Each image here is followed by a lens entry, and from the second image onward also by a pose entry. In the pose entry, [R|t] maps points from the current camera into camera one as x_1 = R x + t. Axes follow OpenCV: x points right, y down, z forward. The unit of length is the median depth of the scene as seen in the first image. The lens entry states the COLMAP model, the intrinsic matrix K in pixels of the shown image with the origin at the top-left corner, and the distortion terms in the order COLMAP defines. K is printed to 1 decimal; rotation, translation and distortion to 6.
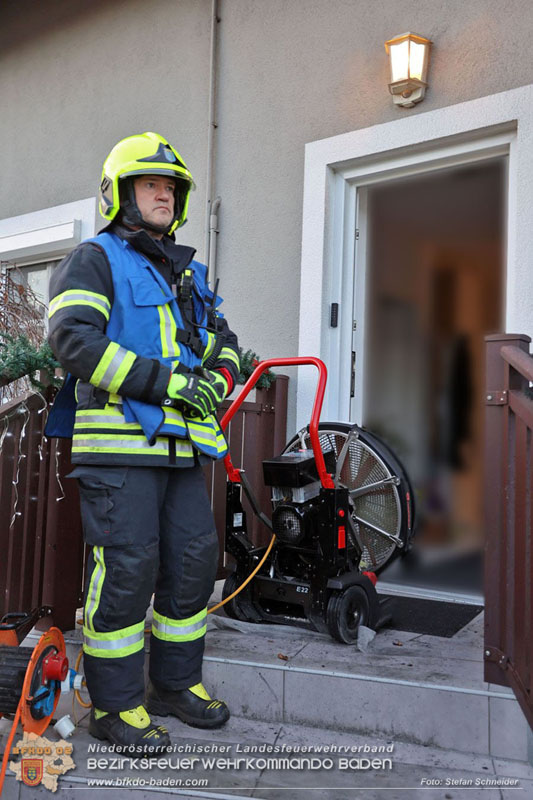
lens RADIAL K [[748.8, 0, 266.5], [0, 748.8, 400.0], [0, 0, 1]] dist [0.042855, 0.014106]
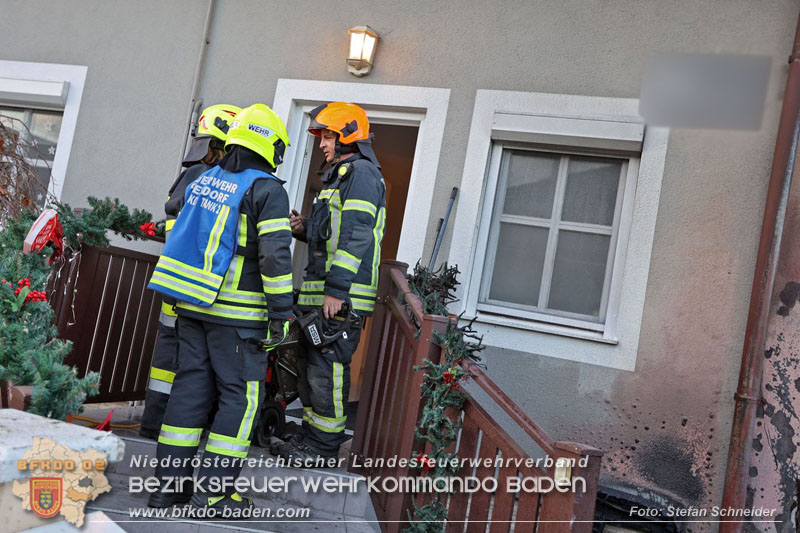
lens RADIAL K [[763.2, 0, 385.7], [0, 763.2, 261.3], [0, 0, 1]] dist [-0.007719, 0.130716]
pose [[0.947302, 0.155033, 0.280327, -0.106943], [-0.157227, 0.987452, -0.014788, -0.039208], [-0.279102, -0.030067, 0.959791, -0.383046]]
